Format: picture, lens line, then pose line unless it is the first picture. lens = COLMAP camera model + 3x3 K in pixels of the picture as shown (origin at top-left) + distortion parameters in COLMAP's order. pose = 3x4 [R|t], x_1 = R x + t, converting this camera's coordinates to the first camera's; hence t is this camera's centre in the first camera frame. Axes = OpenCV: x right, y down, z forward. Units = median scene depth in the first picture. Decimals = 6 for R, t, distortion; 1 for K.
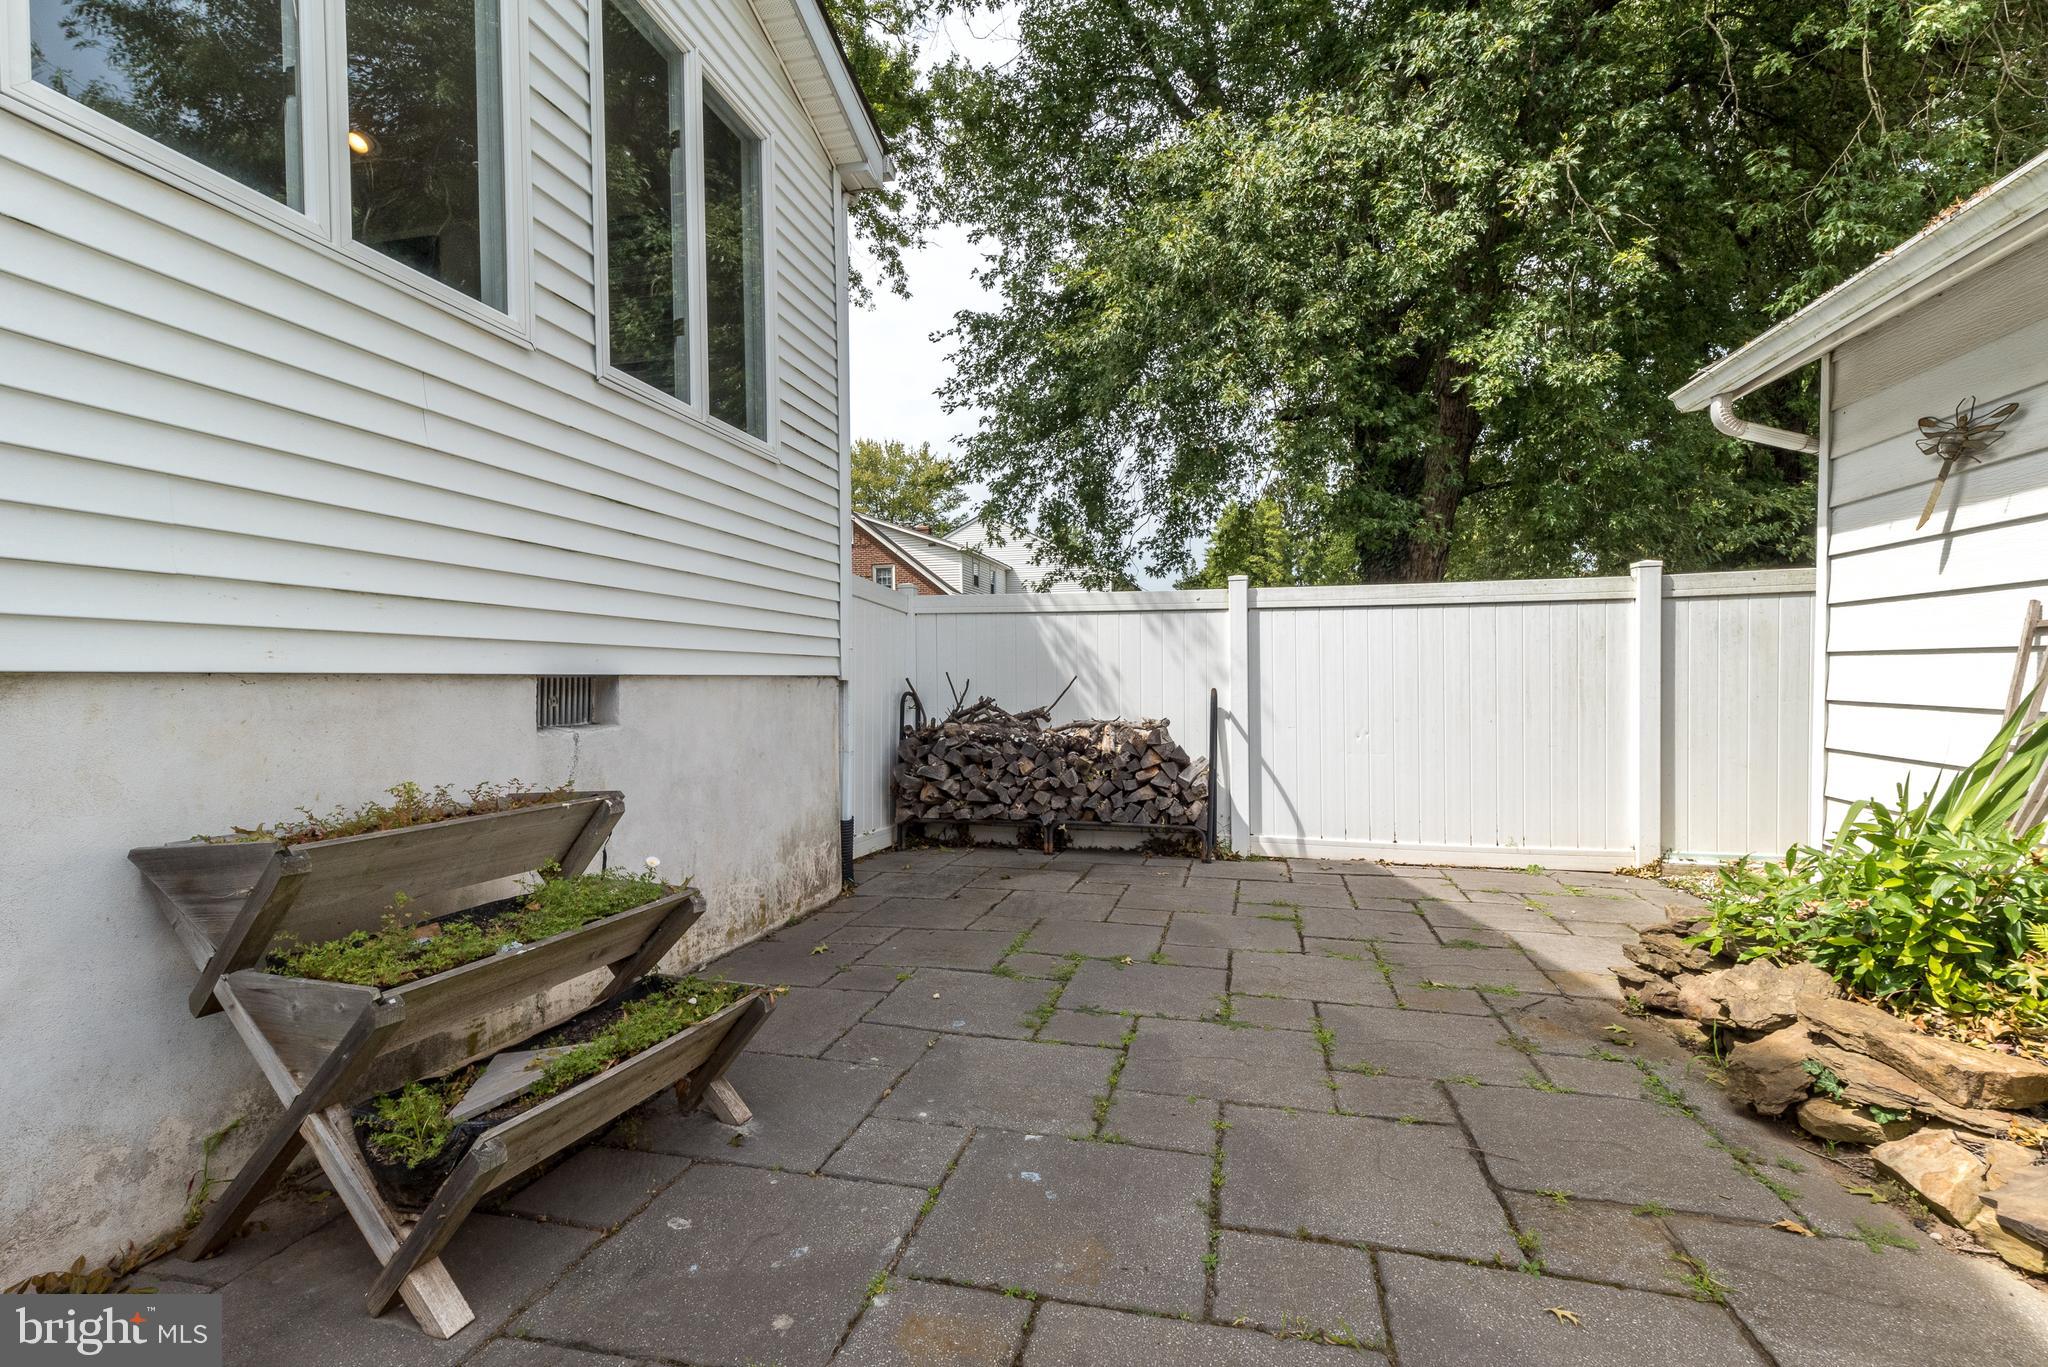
lens RADIAL K [[885.9, 0, 1029.1], [0, 885.9, 686.0], [0, 0, 1]] dist [-0.008551, 0.001632]
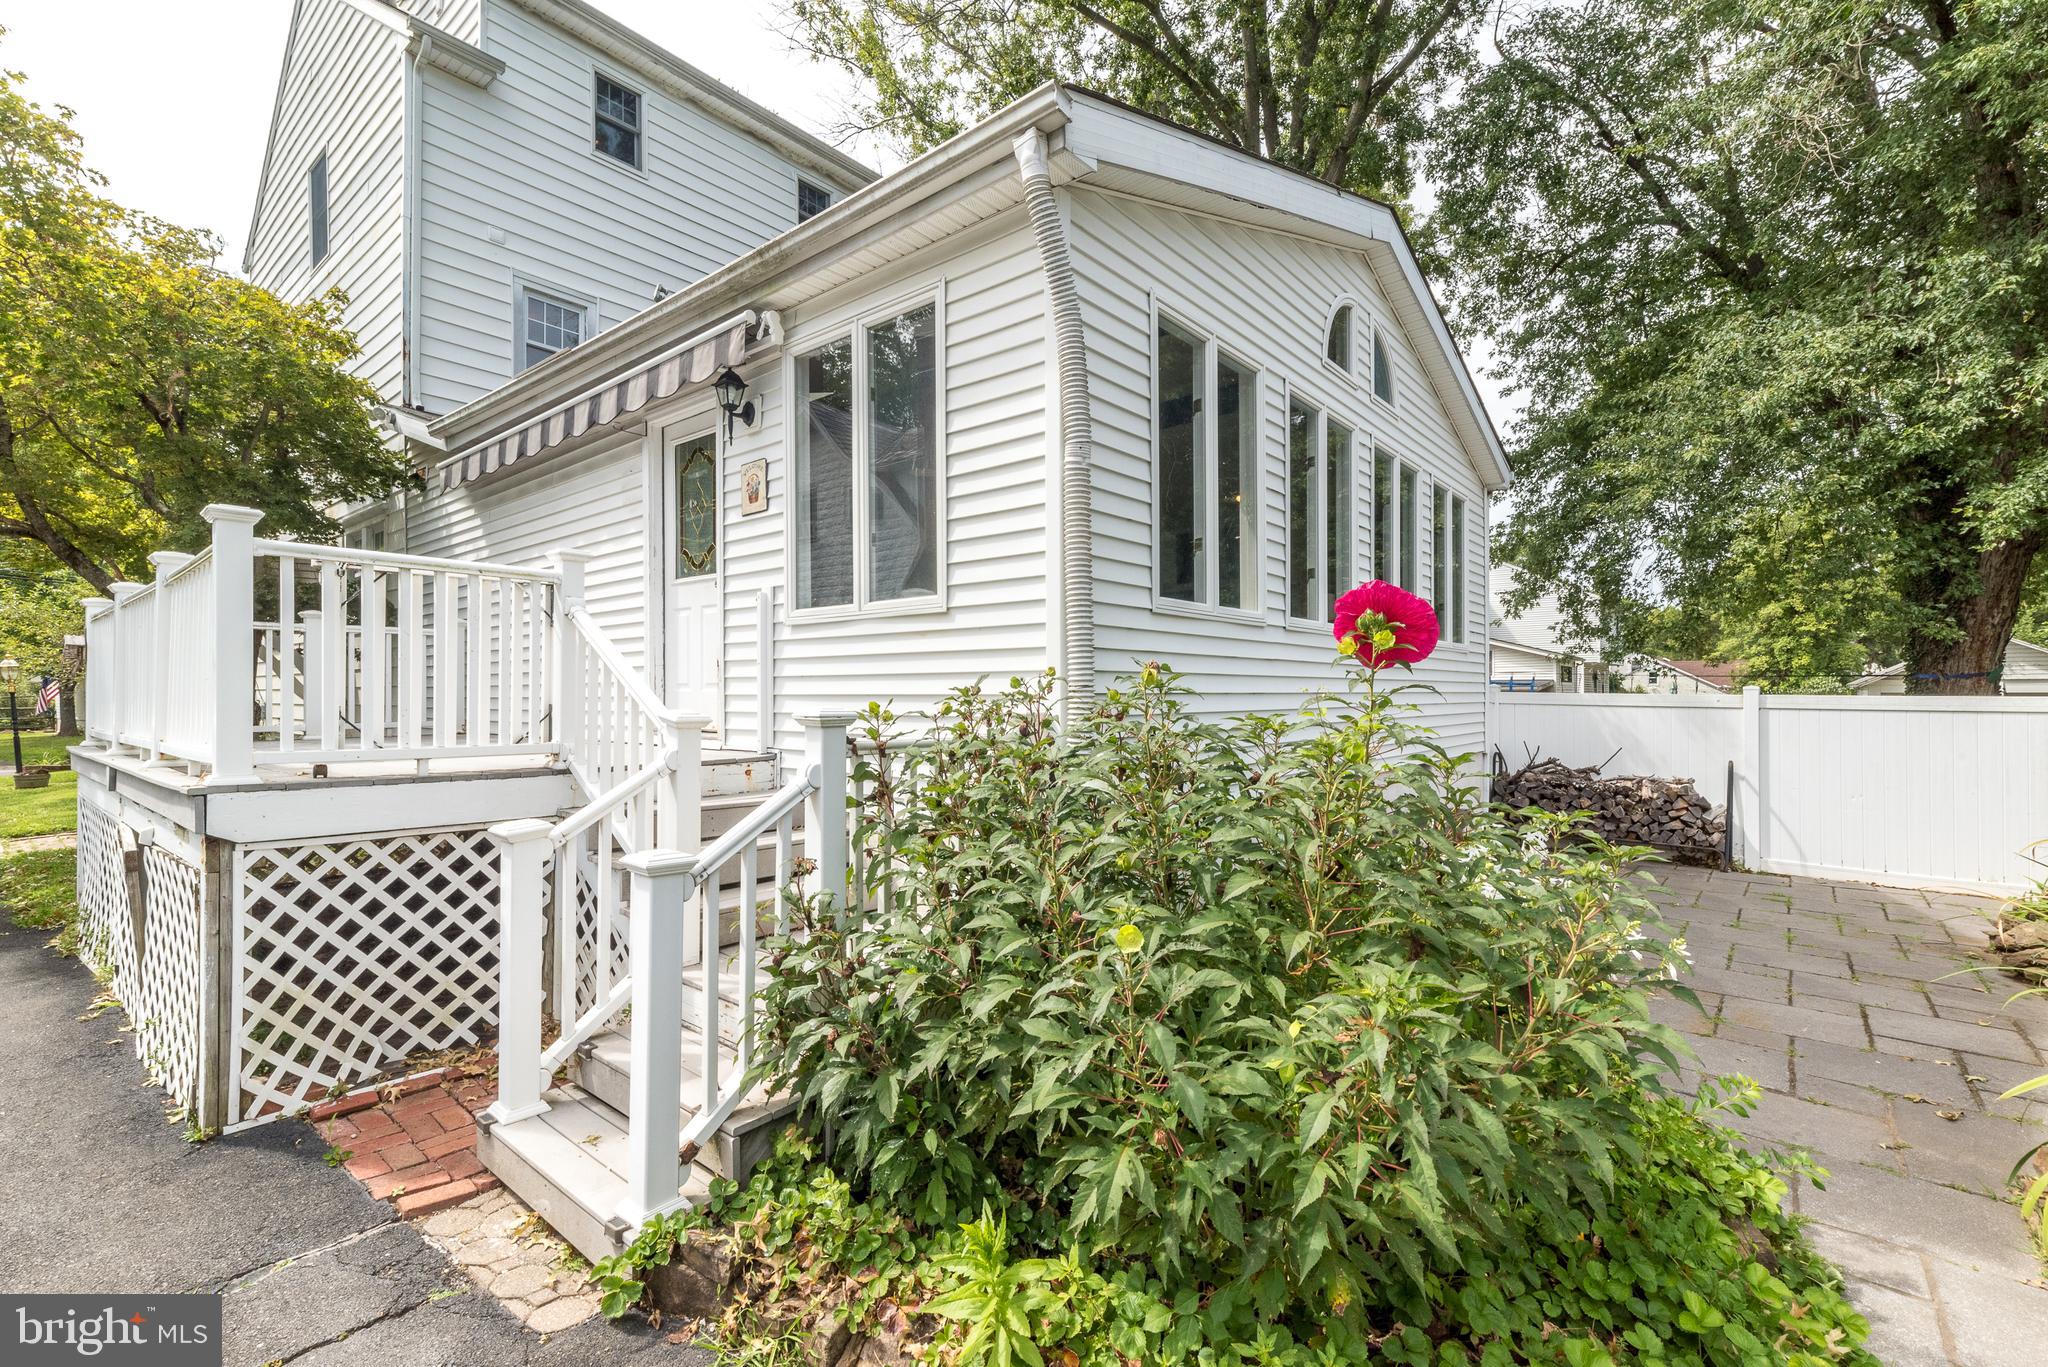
lens RADIAL K [[885.9, 0, 1010.7], [0, 885.9, 689.7], [0, 0, 1]] dist [-0.008551, 0.001632]
pose [[0.889309, 0.007801, -0.457239, -0.205697], [-0.008913, 0.999960, -0.000275, -0.108806], [0.457219, 0.004320, 0.889344, -0.938482]]
